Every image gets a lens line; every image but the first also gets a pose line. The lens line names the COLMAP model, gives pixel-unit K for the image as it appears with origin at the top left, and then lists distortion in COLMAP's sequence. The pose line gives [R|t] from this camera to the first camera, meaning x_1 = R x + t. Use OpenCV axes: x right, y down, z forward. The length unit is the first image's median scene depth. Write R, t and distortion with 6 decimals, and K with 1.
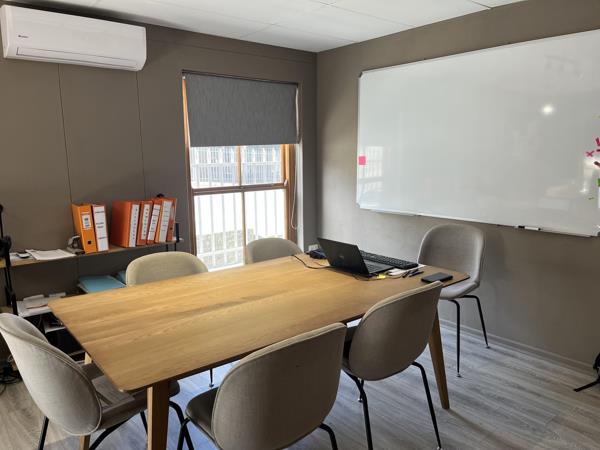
lens RADIAL K [[454.6, 0, 293.5], [0, 454.6, 232.0], [0, 0, 1]] dist [0.058958, -0.087697]
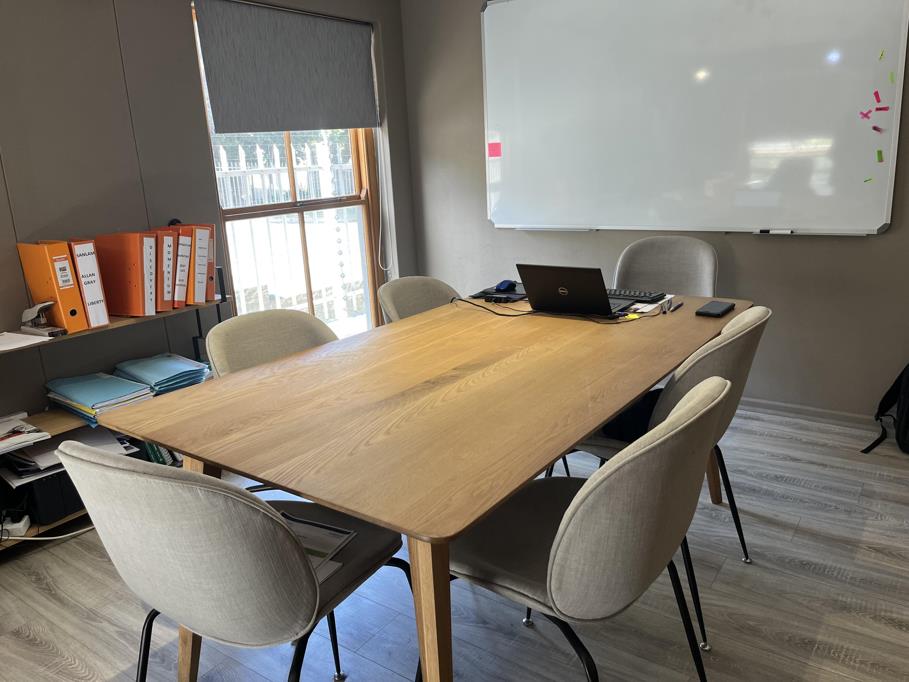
lens RADIAL K [[689.8, 0, 449.5], [0, 689.8, 342.1], [0, 0, 1]] dist [0.064691, -0.085396]
pose [[0.965237, -0.102518, 0.240430, -0.218398], [0.083400, 0.992587, 0.088411, 0.021422], [-0.247712, -0.065285, 0.966632, 0.100546]]
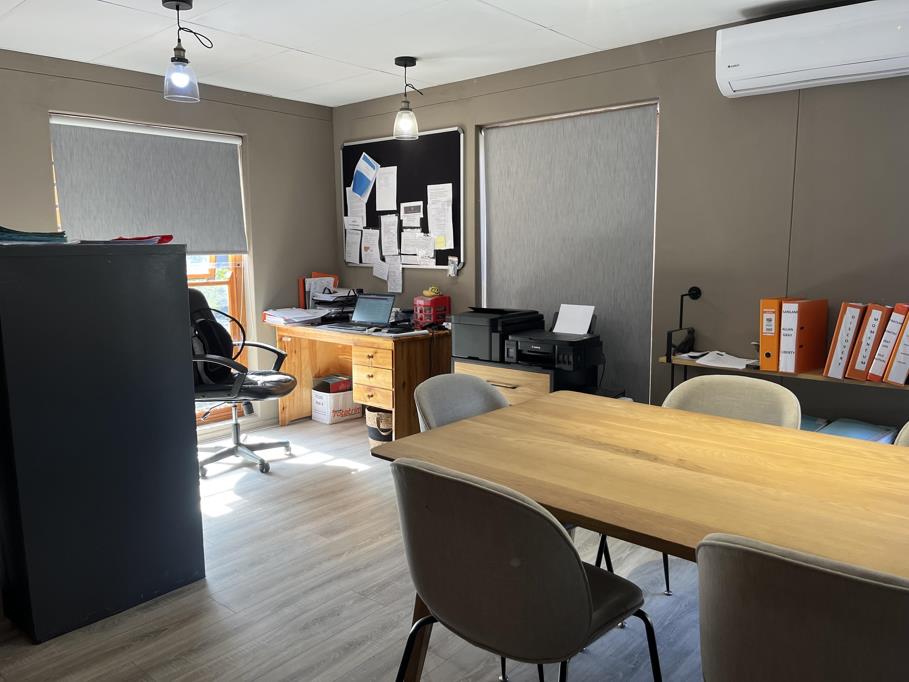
lens RADIAL K [[689.8, 0, 449.5], [0, 689.8, 342.1], [0, 0, 1]] dist [0.064691, -0.085396]
pose [[0.169305, 0.149219, -0.974202, 0.454964], [-0.167949, 0.978382, 0.120672, -0.039543], [0.971148, 0.143186, 0.190706, 0.350673]]
